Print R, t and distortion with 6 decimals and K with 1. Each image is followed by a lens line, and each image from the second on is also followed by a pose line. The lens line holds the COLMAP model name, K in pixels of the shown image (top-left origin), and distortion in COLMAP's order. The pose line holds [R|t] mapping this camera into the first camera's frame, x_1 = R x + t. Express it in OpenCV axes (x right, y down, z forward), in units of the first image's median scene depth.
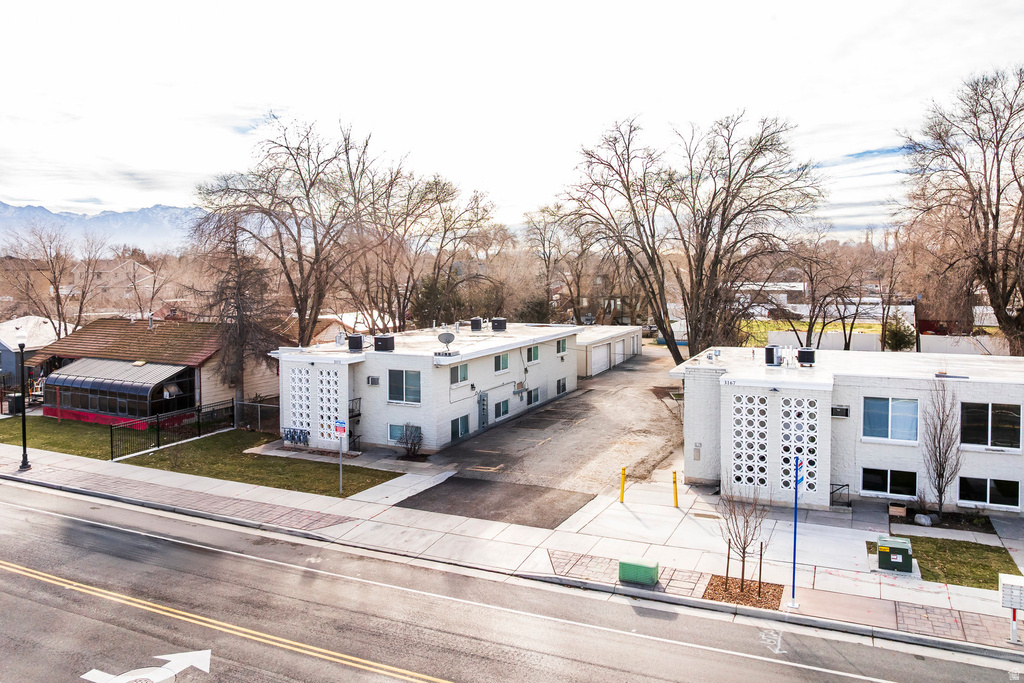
lens RADIAL K [[742.8, 0, 512.6], [0, 742.8, 296.3], [0, 0, 1]] dist [-0.055887, 0.003382]
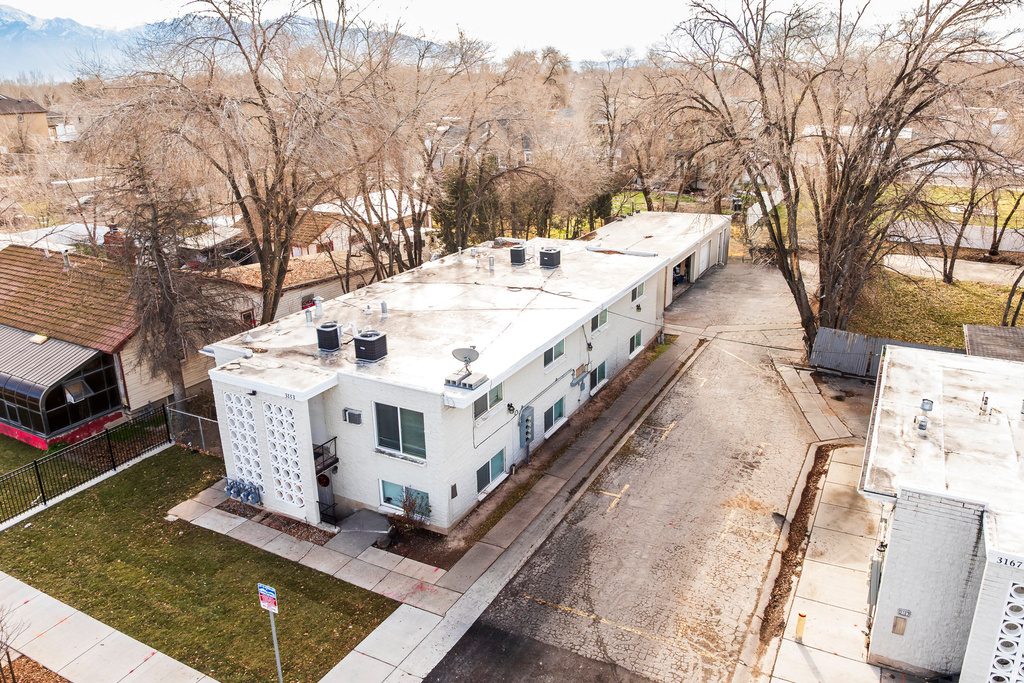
lens RADIAL K [[744.1, 0, 525.3], [0, 744.1, 328.6], [0, 0, 1]] dist [-0.050131, 0.002063]
pose [[0.998911, 0.010312, -0.045509, -0.012804], [0.003029, 0.958890, 0.283763, -0.141635], [0.046564, -0.283592, 0.957814, 0.433273]]
